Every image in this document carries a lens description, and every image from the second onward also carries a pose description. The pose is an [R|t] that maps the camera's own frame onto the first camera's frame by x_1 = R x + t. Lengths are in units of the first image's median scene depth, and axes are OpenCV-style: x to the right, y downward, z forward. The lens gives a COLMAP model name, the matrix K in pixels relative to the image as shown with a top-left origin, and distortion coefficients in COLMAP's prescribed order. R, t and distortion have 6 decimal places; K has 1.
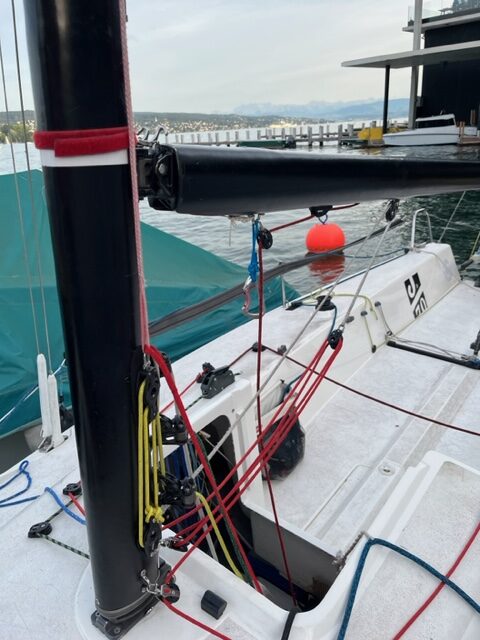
lens RADIAL K [[501.9, 0, 235.4], [0, 501.9, 322.1], [0, 0, 1]] dist [0.065607, -0.085343]
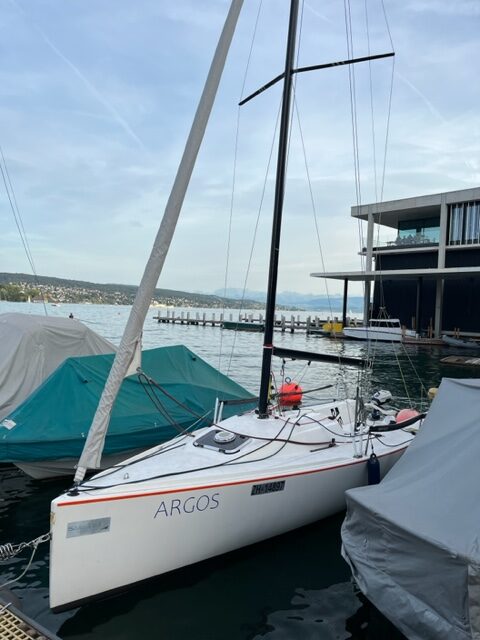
lens RADIAL K [[501.9, 0, 237.4], [0, 501.9, 320.7], [0, 0, 1]] dist [0.065607, -0.085343]
pose [[0.994311, 0.093501, 0.051012, -0.025549], [-0.071132, 0.939399, -0.335366, 0.037213], [-0.079278, 0.329830, 0.940706, -0.126412]]
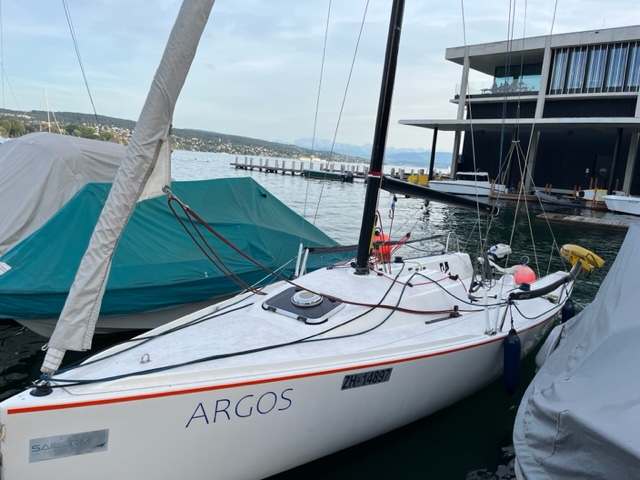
lens RADIAL K [[501.9, 0, 320.3], [0, 501.9, 243.2], [0, 0, 1]] dist [0.065607, -0.085343]
pose [[0.989954, 0.120424, 0.074083, -0.023970], [-0.103239, 0.973682, -0.203187, 0.029119], [-0.096602, 0.193498, 0.976333, -0.076890]]
